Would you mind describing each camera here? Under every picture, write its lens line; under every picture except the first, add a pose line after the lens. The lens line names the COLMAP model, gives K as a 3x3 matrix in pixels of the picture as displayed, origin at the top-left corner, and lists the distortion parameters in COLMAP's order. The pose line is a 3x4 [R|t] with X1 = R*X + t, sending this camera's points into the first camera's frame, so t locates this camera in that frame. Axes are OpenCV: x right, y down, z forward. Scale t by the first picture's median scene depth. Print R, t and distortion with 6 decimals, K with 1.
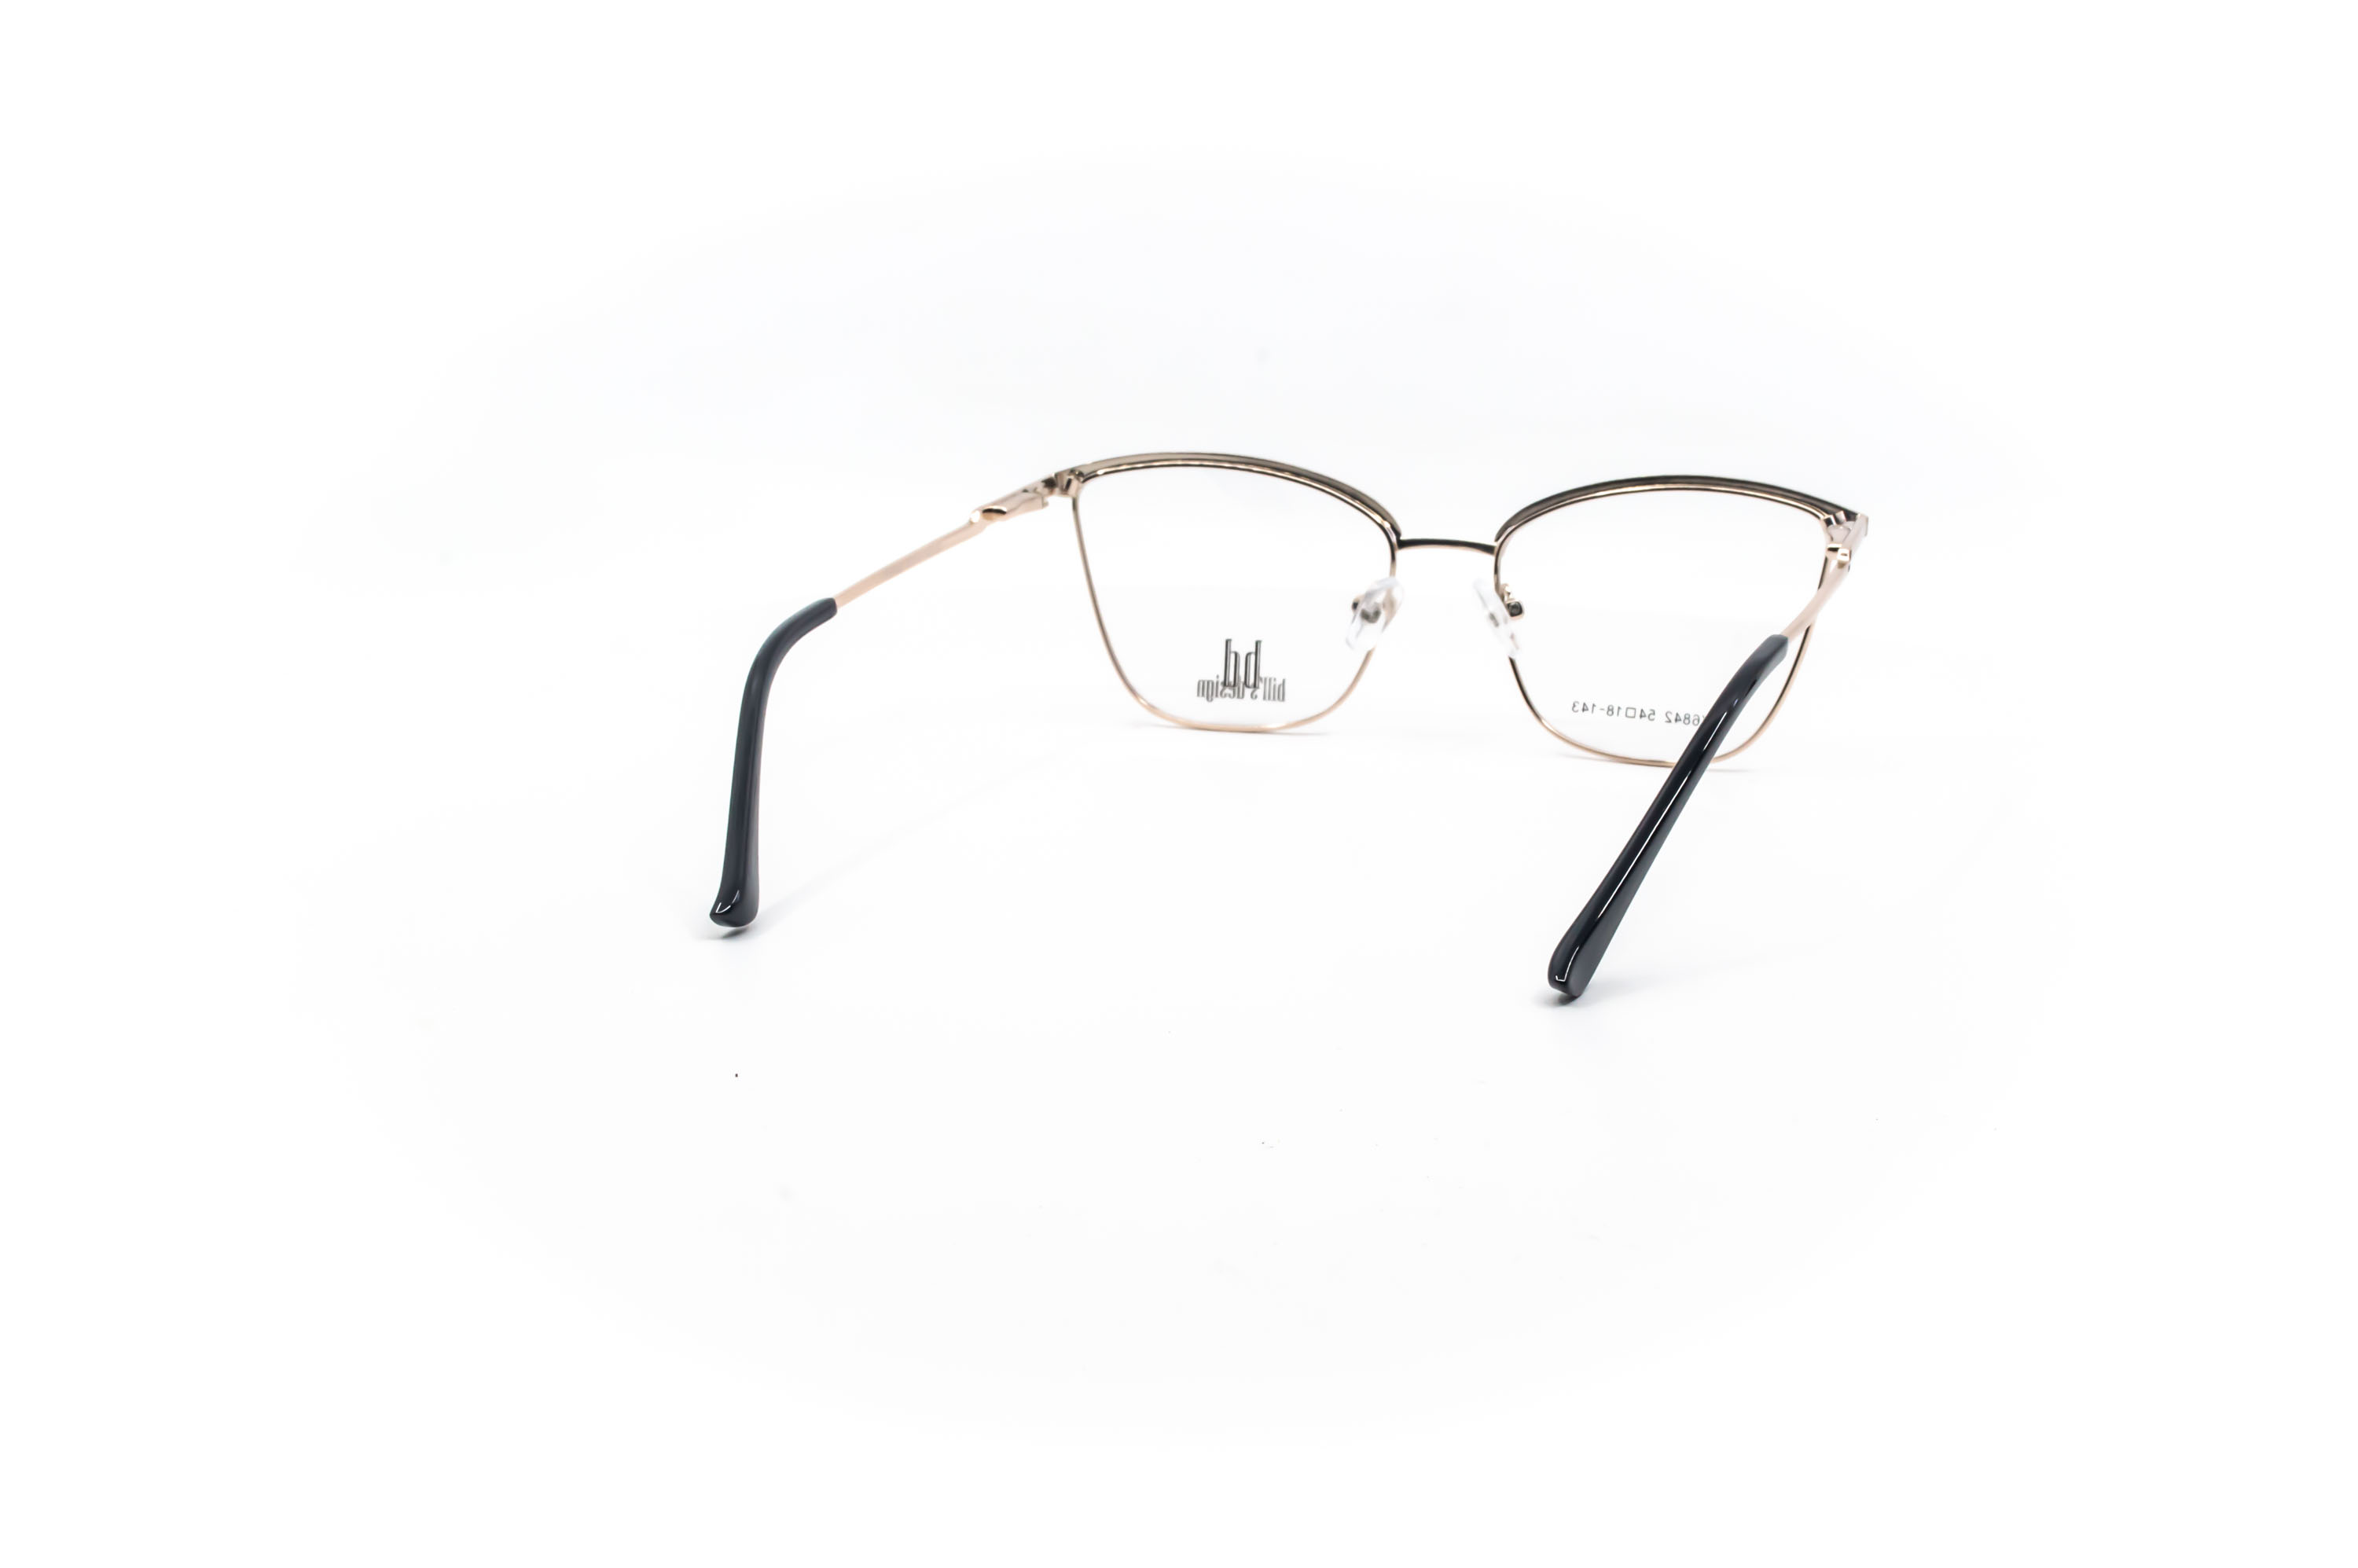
lens RADIAL K [[3086.2, 0, 1179.0], [0, 3086.2, 784.0], [0, 0, 1]] dist [-0.049969, 0.036939]
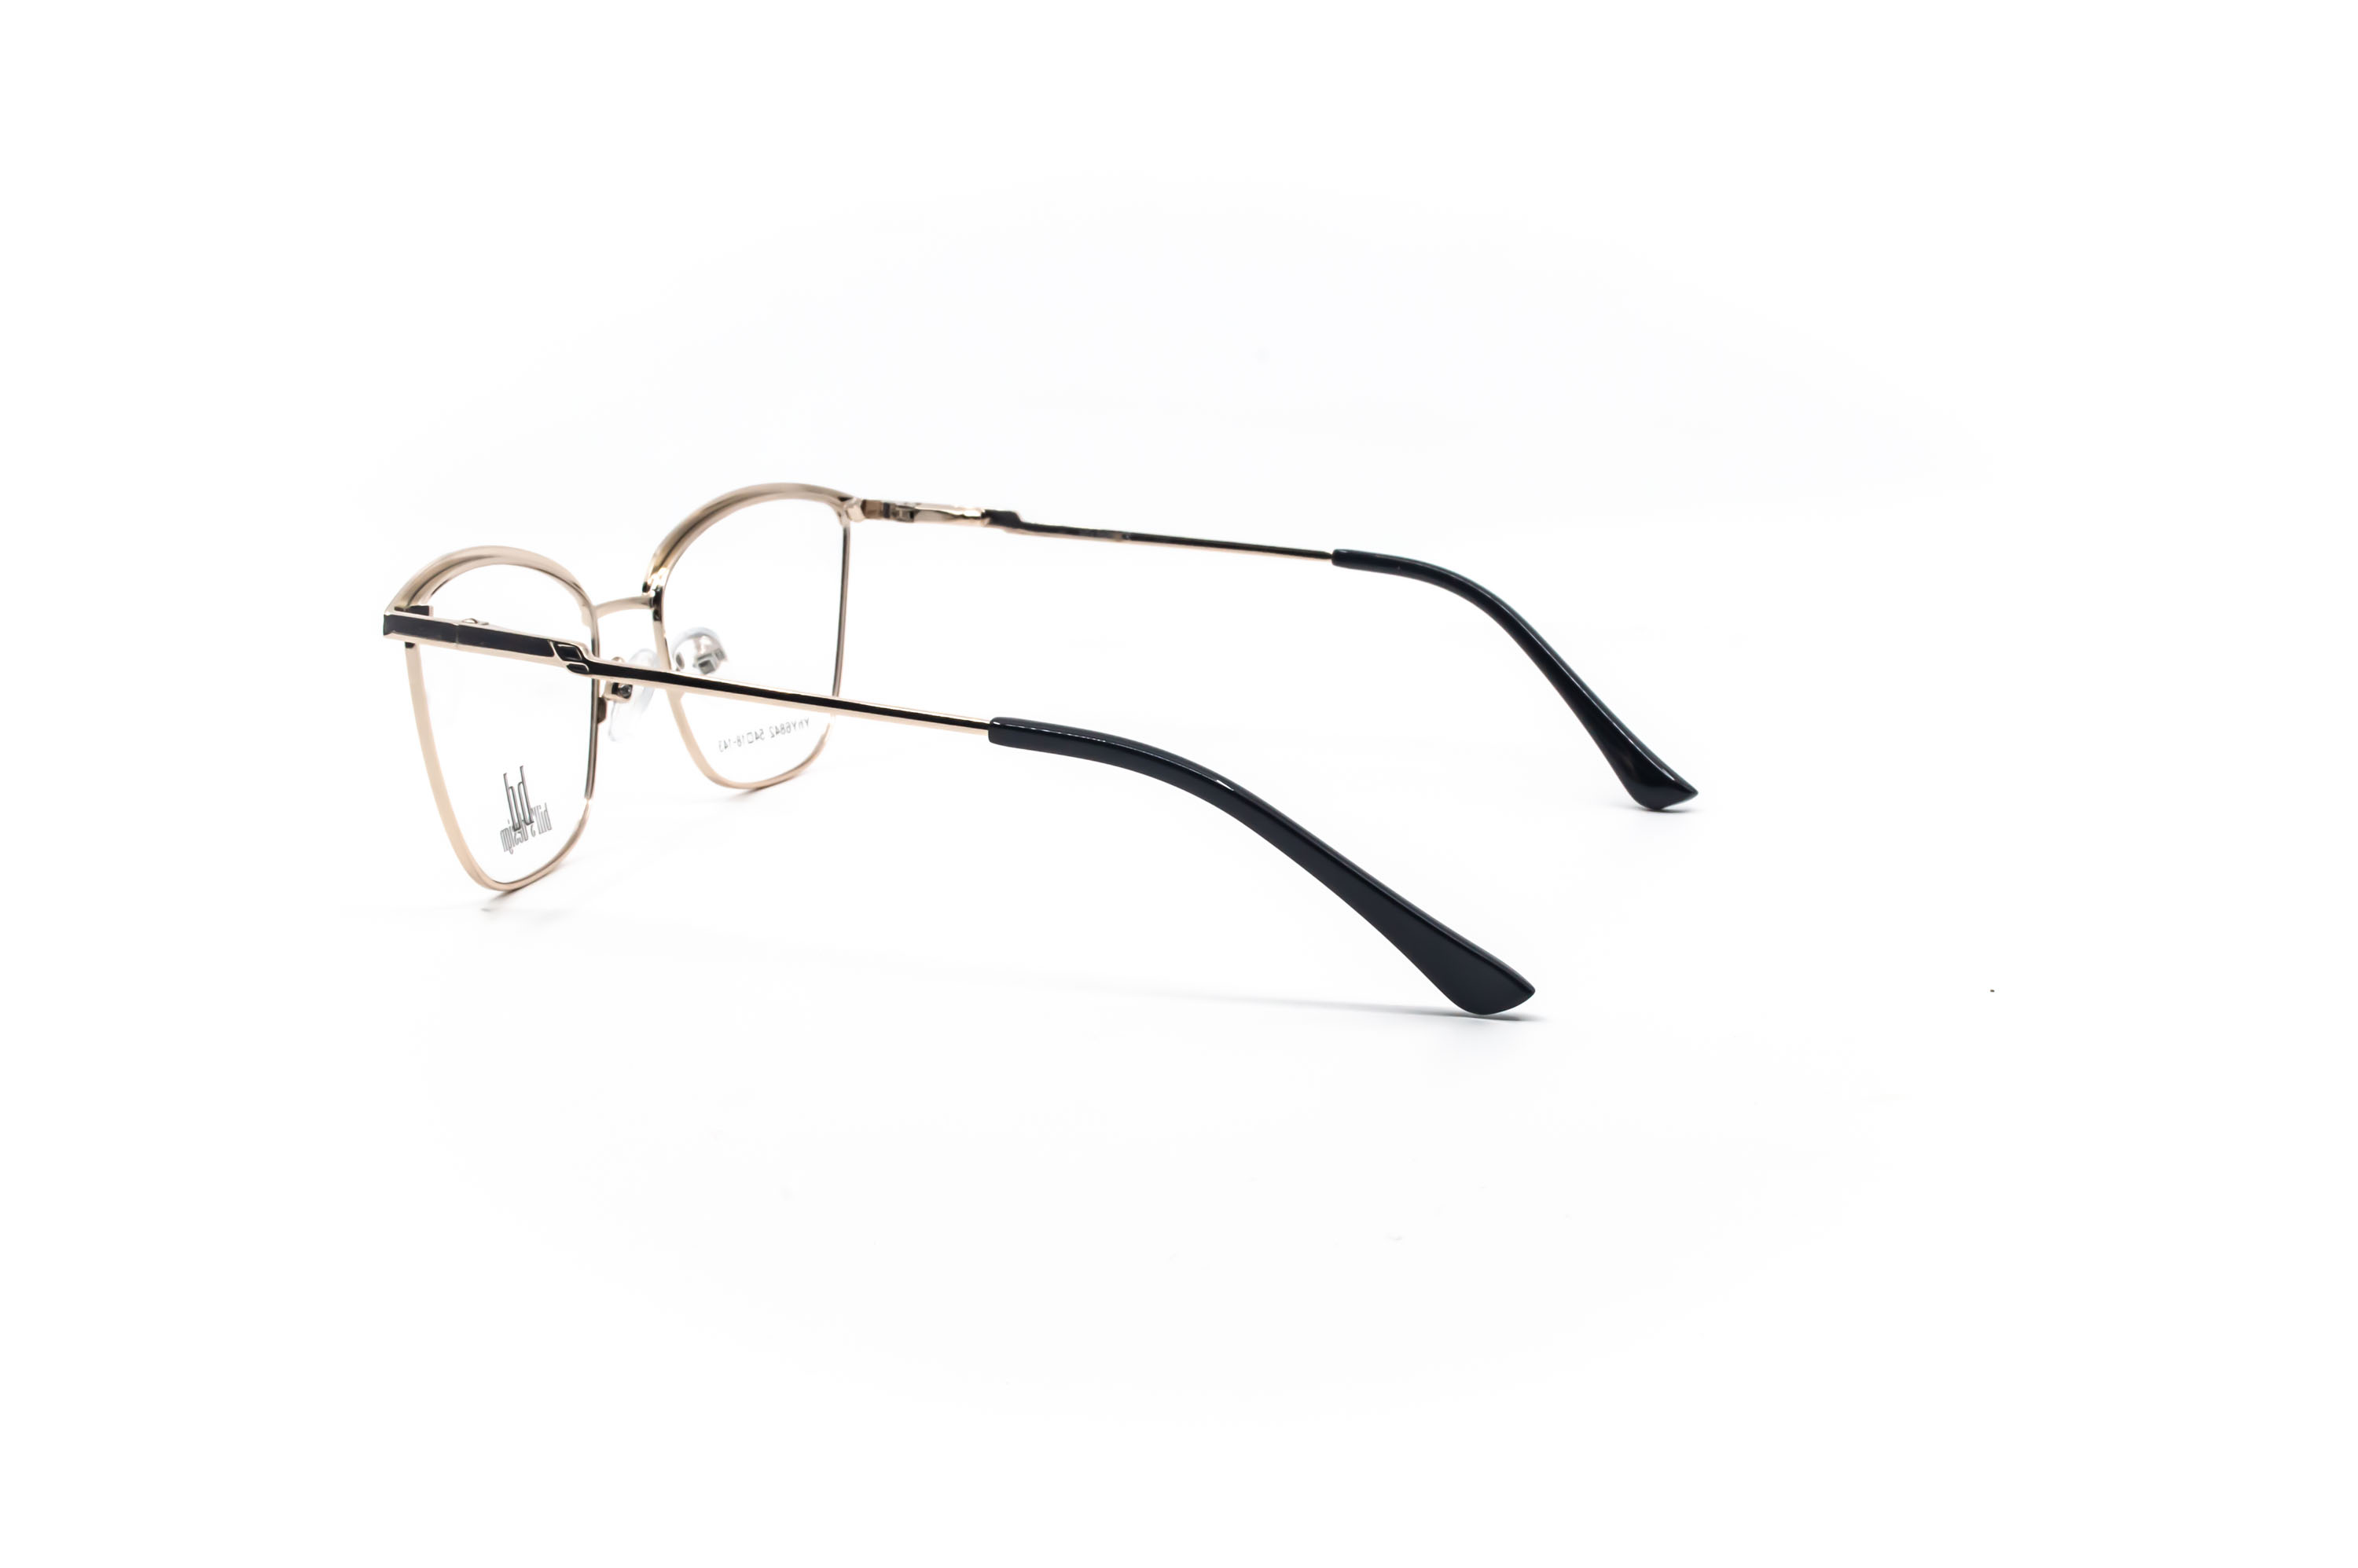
lens RADIAL K [[3086.2, 0, 1179.0], [0, 3086.2, 784.0], [0, 0, 1]] dist [-0.049969, 0.036939]
pose [[-0.012762, -0.205127, 0.978652, -0.784308], [0.218606, 0.954483, 0.202912, -0.171190], [-0.975730, 0.216528, 0.032661, 0.811082]]
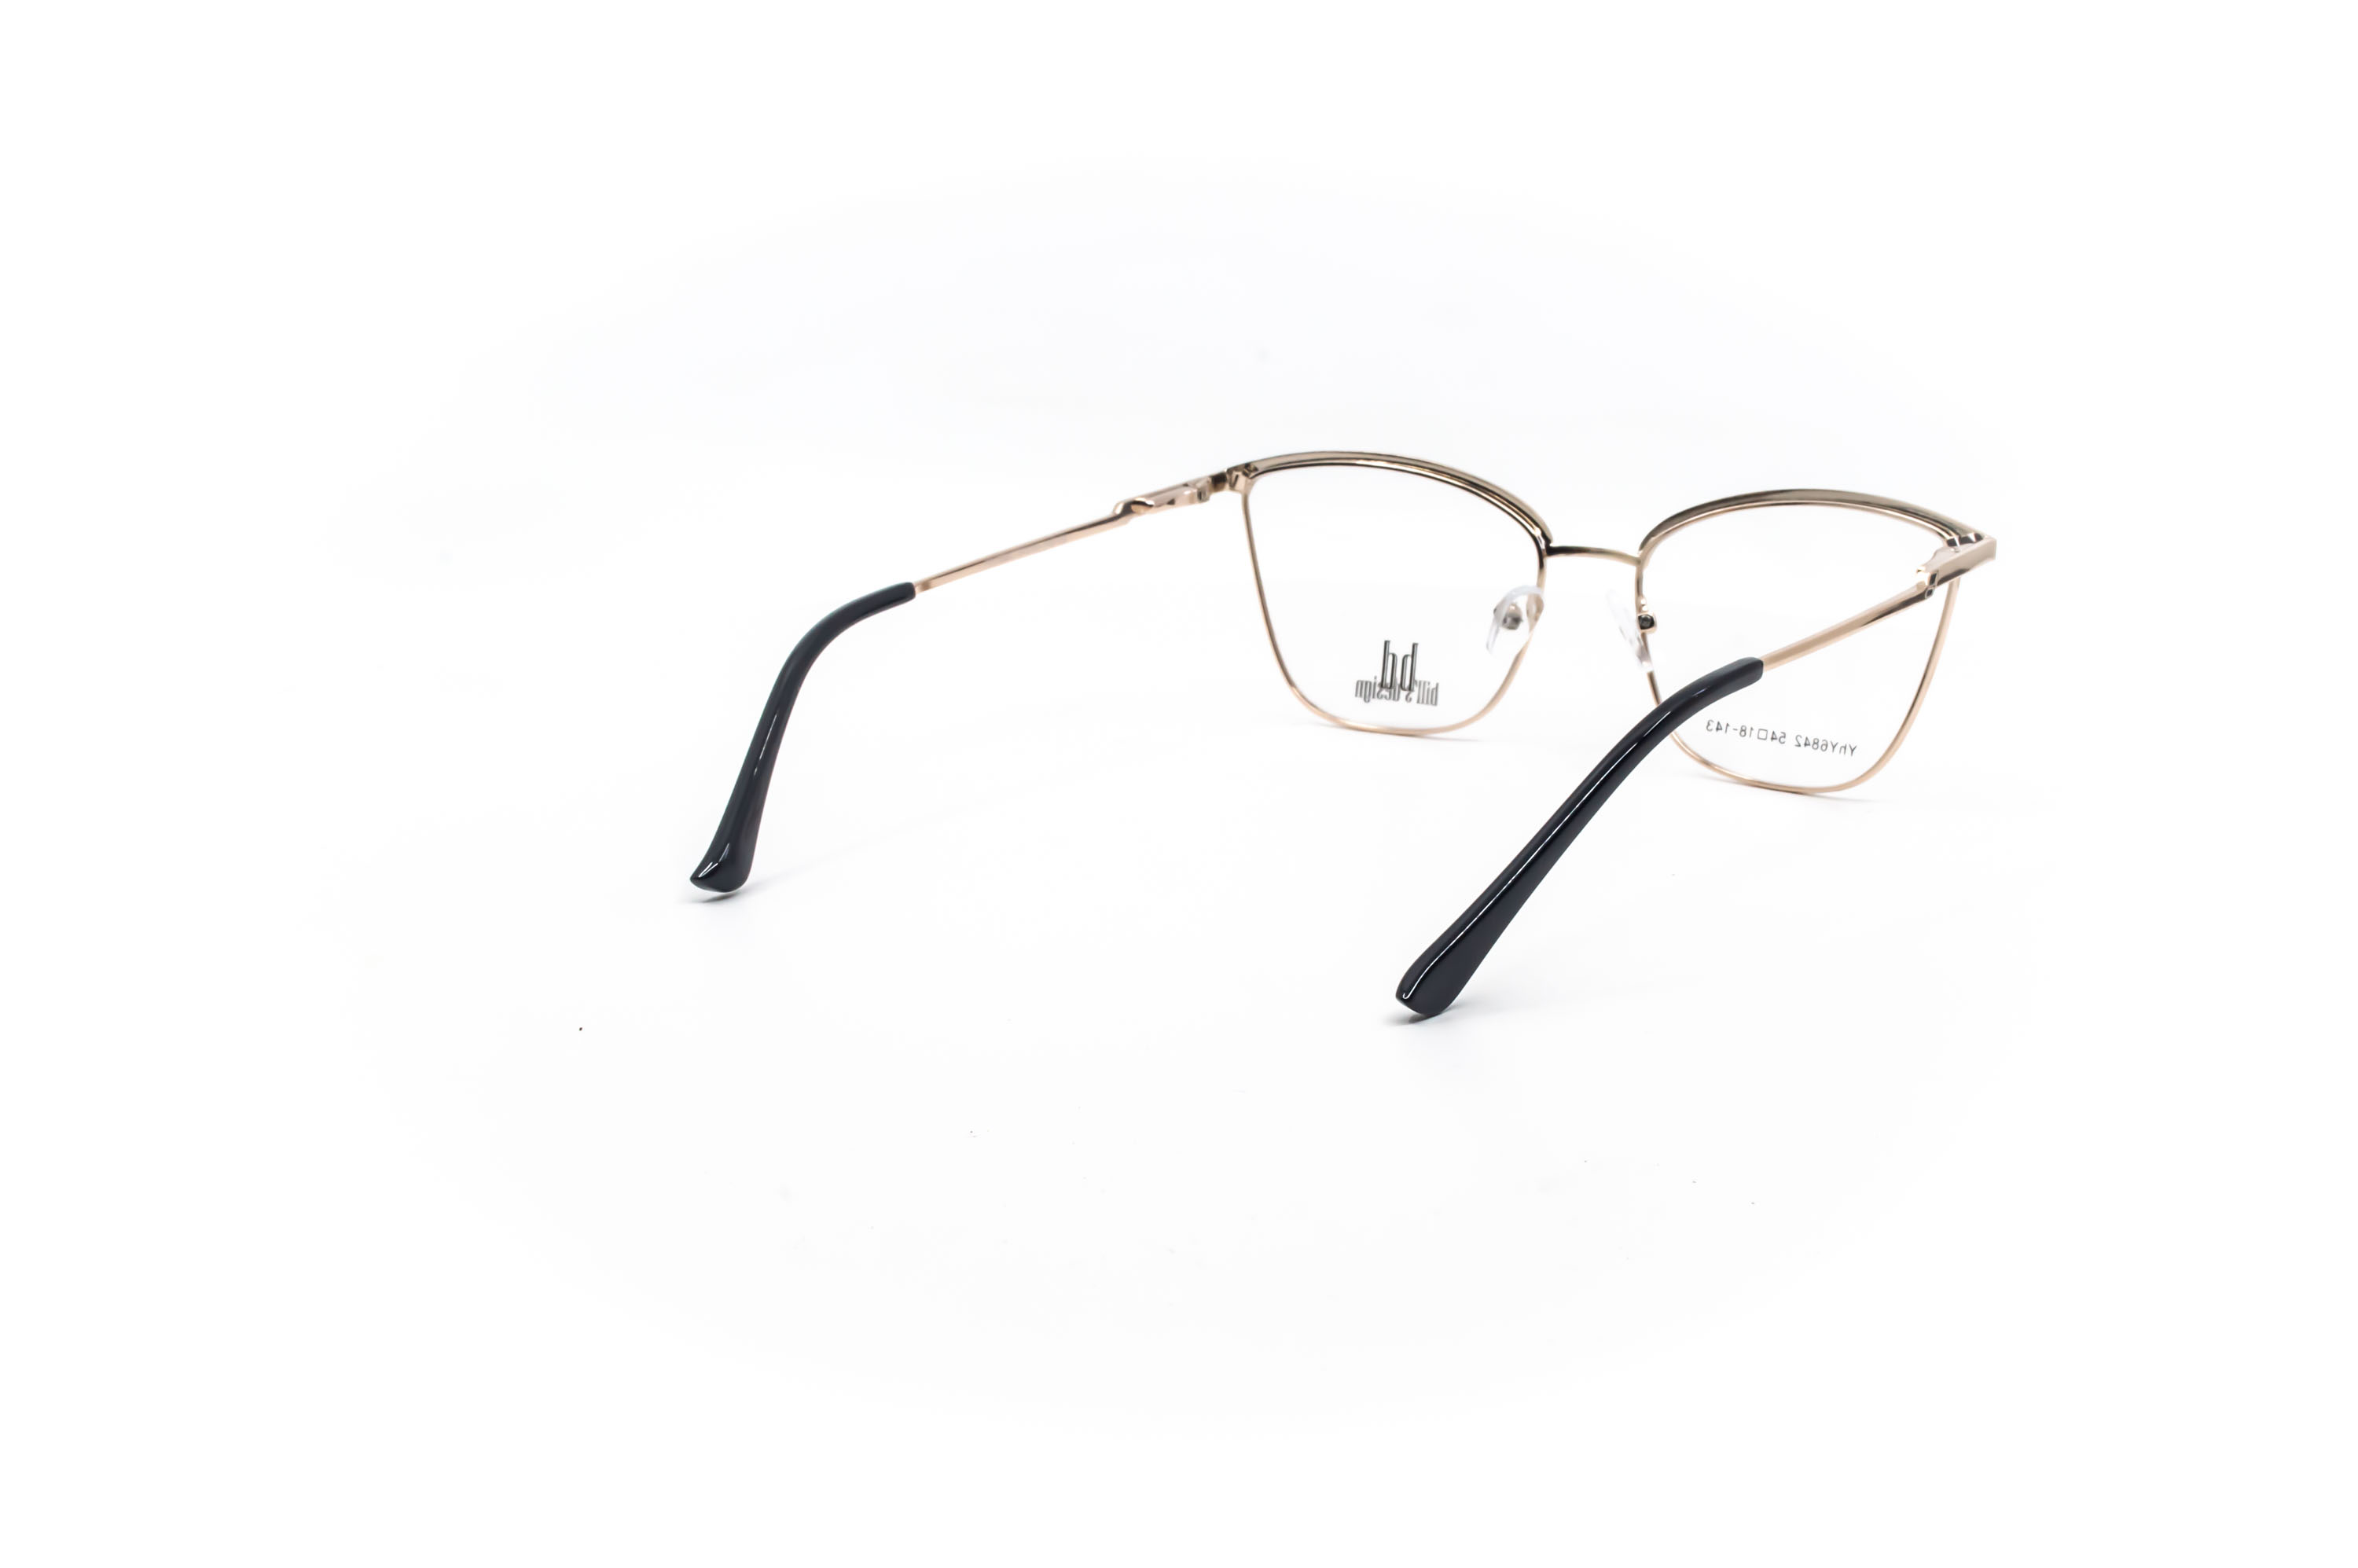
lens RADIAL K [[3086.2, 0, 1179.0], [0, 3086.2, 784.0], [0, 0, 1]] dist [-0.049969, 0.036939]
pose [[0.966580, 0.055520, -0.250282, 0.205174], [-0.054824, 0.998448, 0.009758, -0.006800], [0.250436, 0.004289, 0.968124, 0.019425]]
